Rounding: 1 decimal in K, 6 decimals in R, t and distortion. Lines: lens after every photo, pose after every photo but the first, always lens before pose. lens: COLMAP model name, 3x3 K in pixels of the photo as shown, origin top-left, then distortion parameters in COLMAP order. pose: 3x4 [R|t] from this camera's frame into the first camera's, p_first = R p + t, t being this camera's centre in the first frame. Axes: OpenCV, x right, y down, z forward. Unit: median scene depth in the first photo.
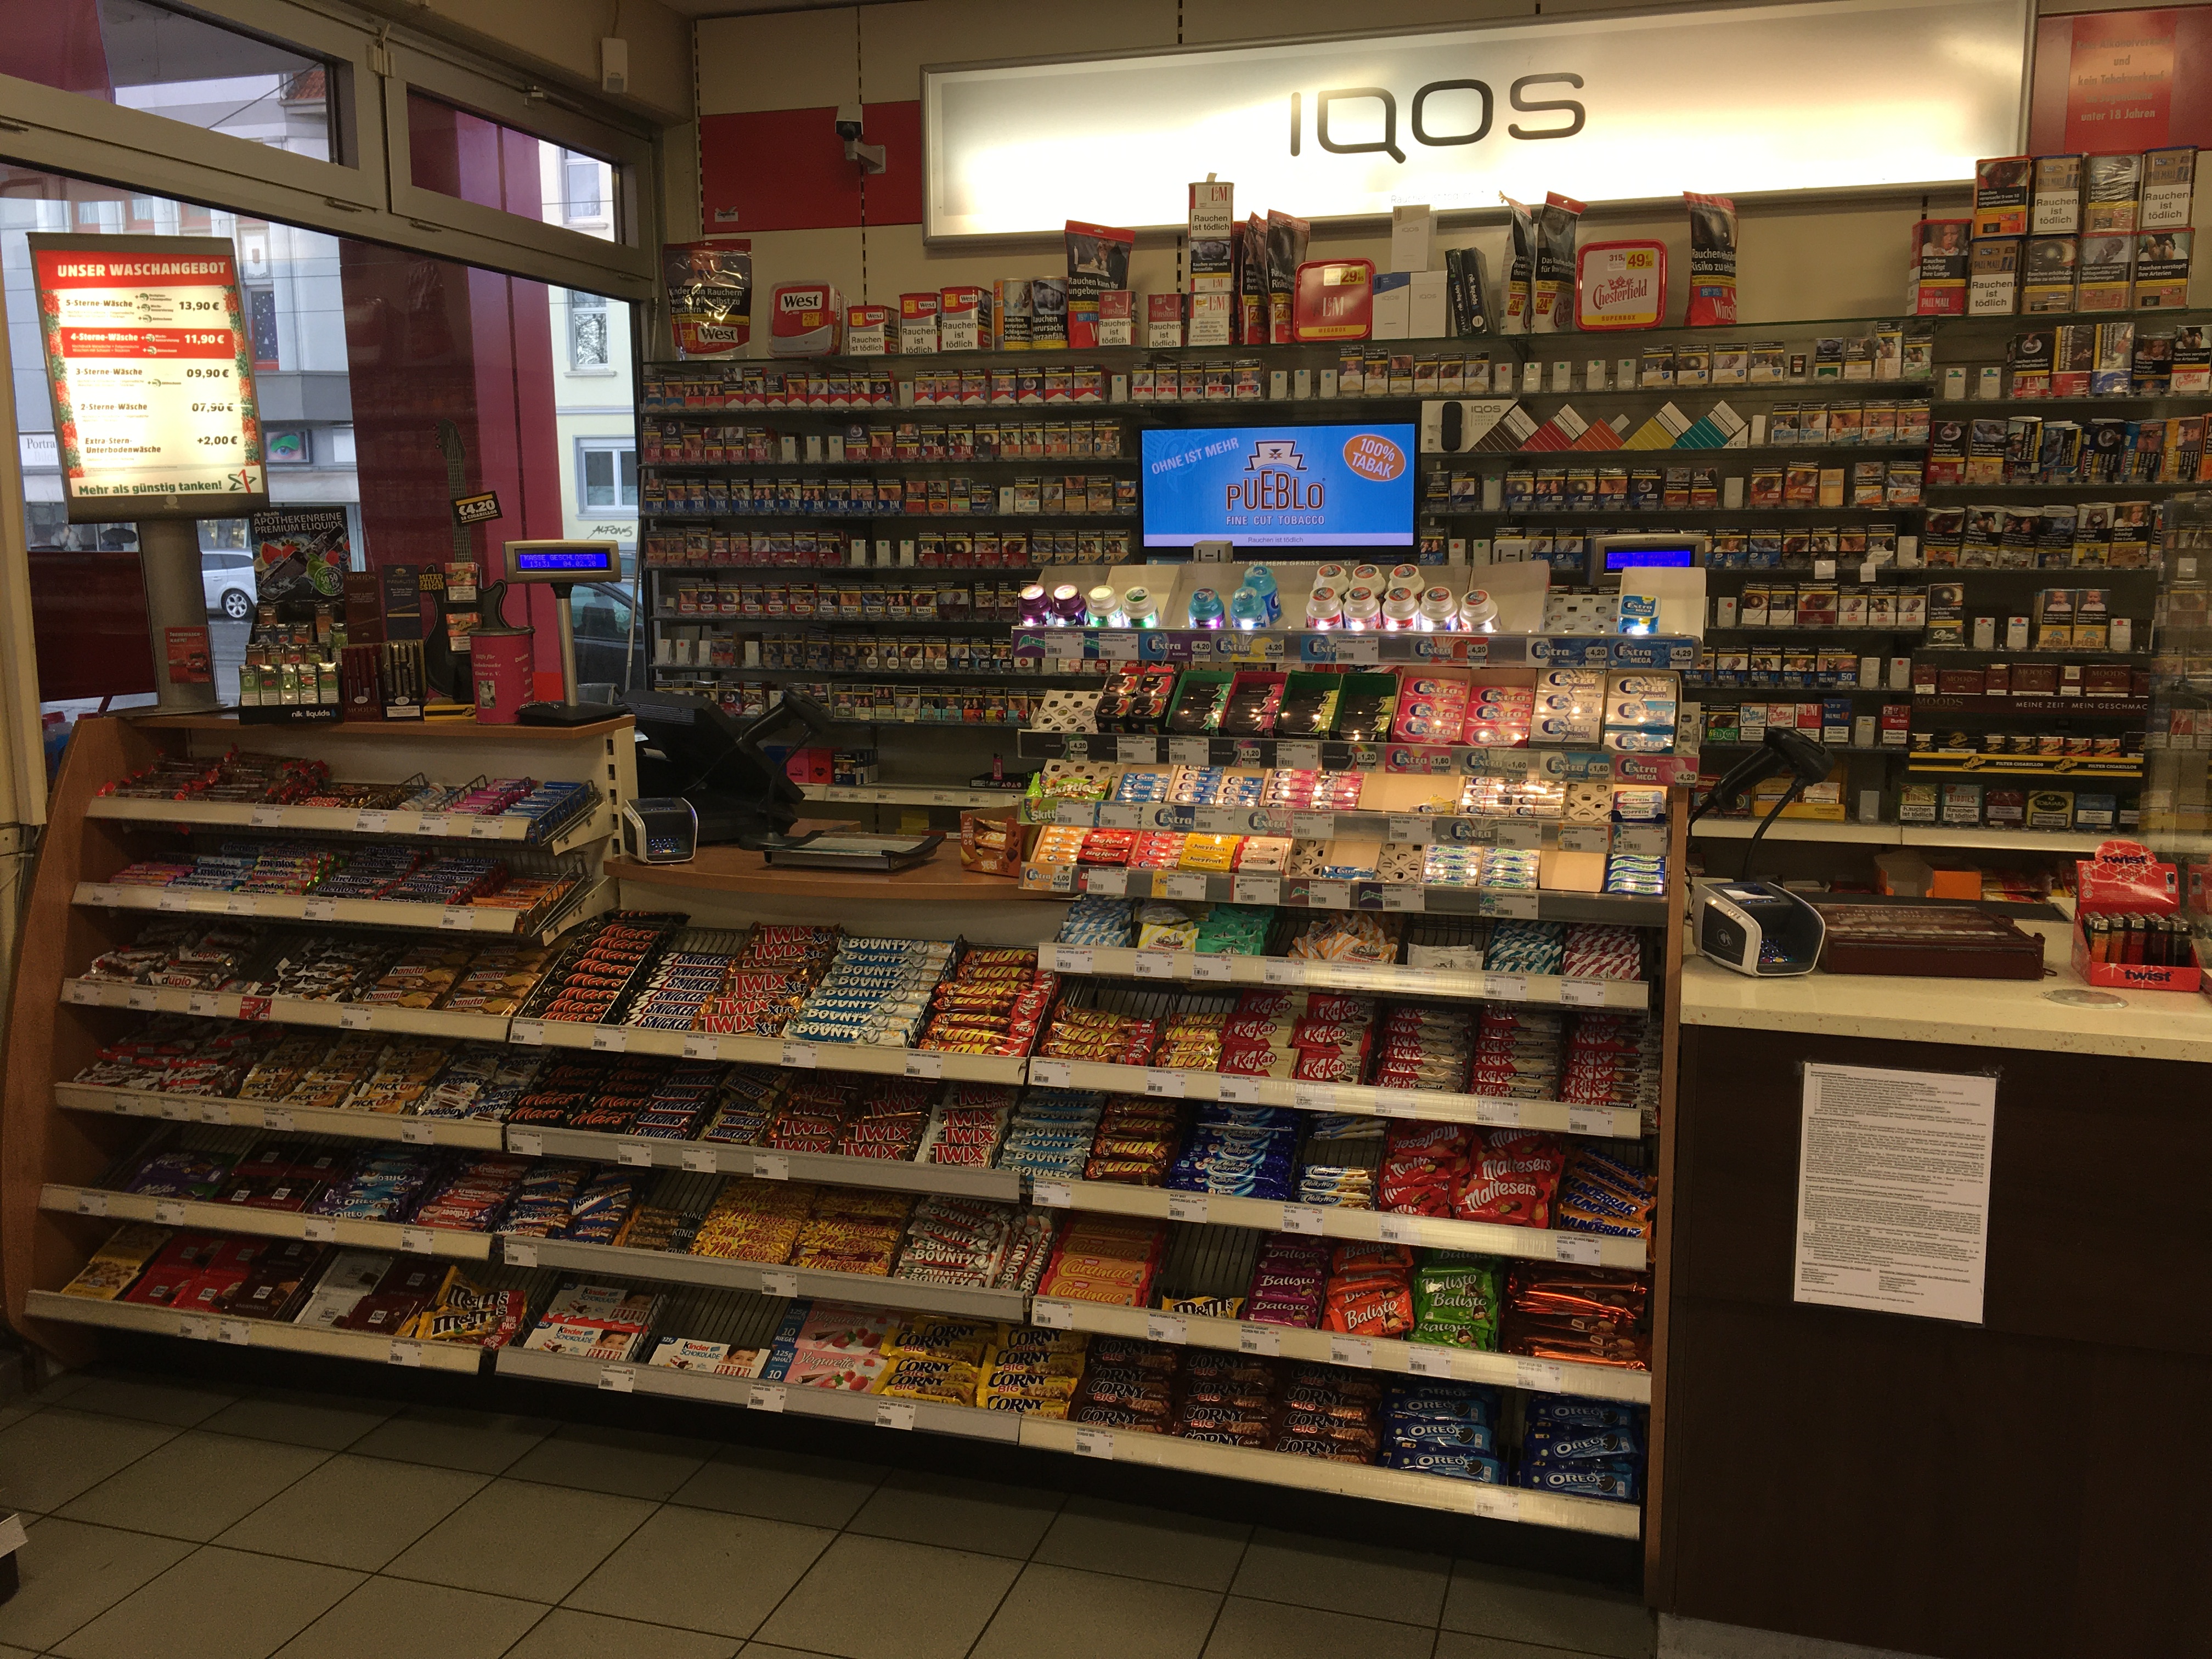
lens RADIAL K [[1897.8, 0, 1117.3], [0, 1897.8, 833.9], [0, 0, 1]] dist [0.048279, -0.053803]
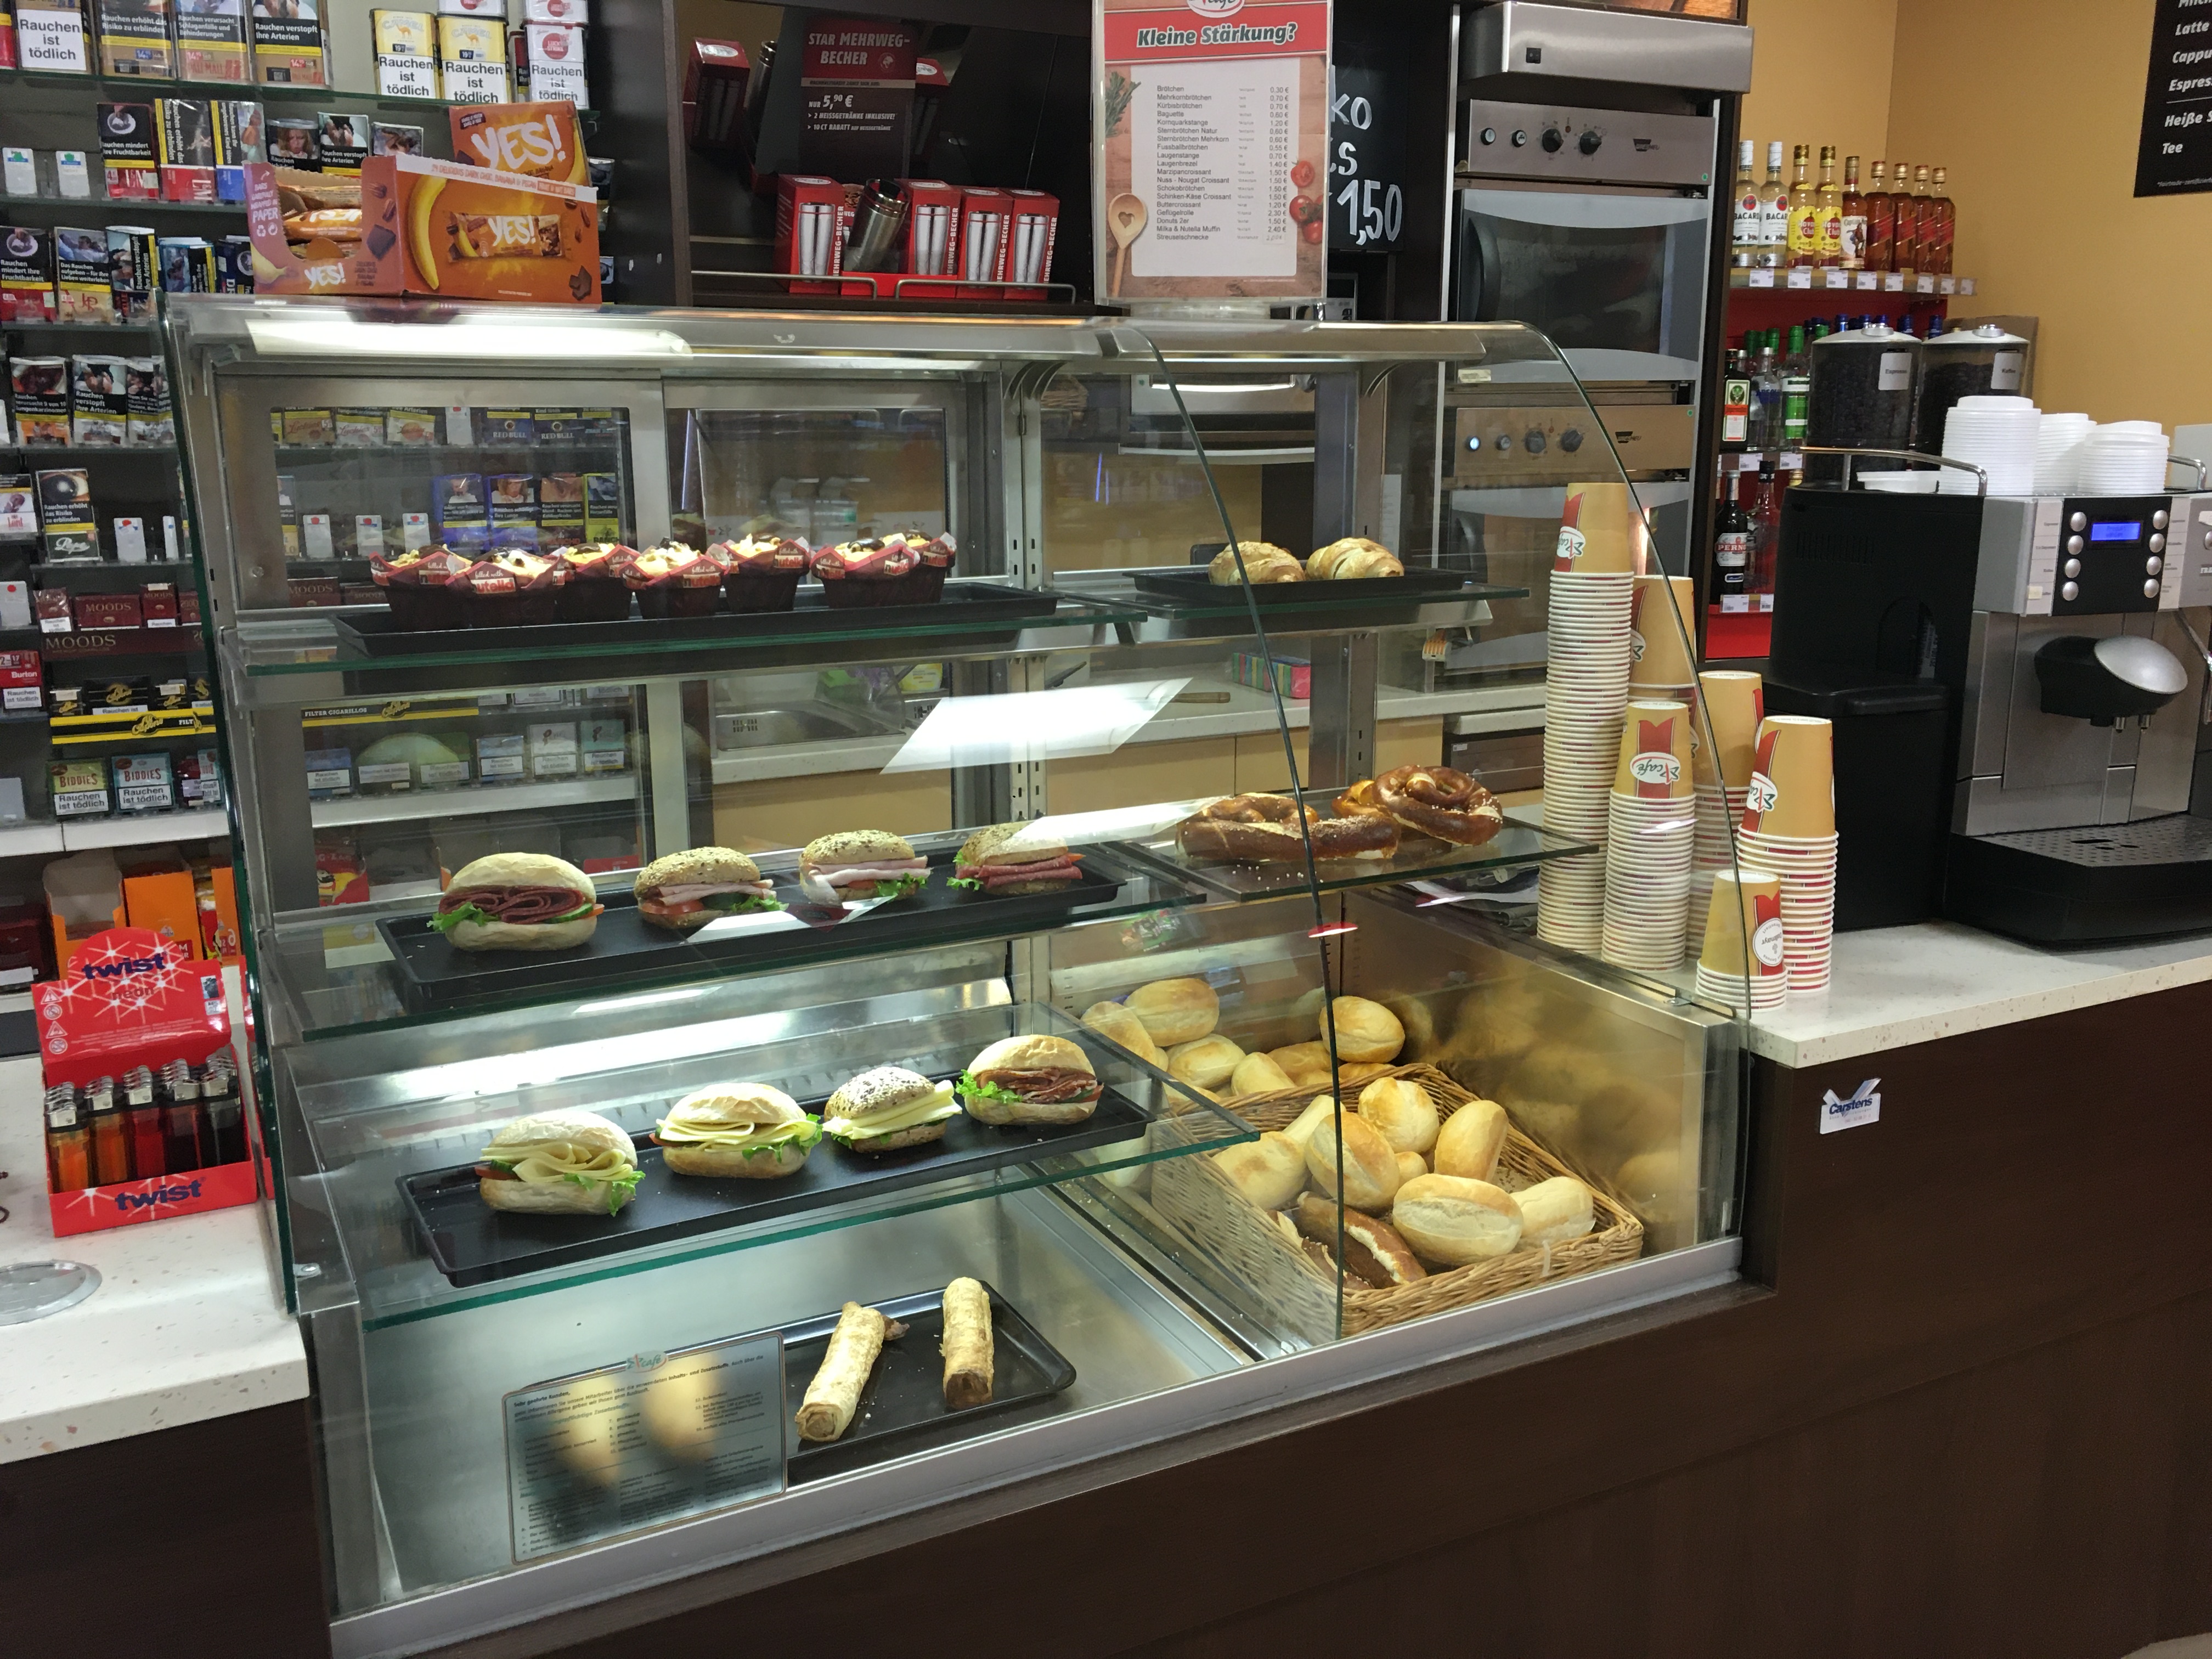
lens RADIAL K [[1897.8, 0, 1108.1], [0, 1897.8, 828.0], [0, 0, 1]] dist [0.048279, -0.053803]
pose [[0.723886, -0.147557, 0.673956, 0.225741], [0.107534, 0.989053, 0.101044, -0.033290], [-0.681488, -0.000671, 0.731829, 0.243174]]
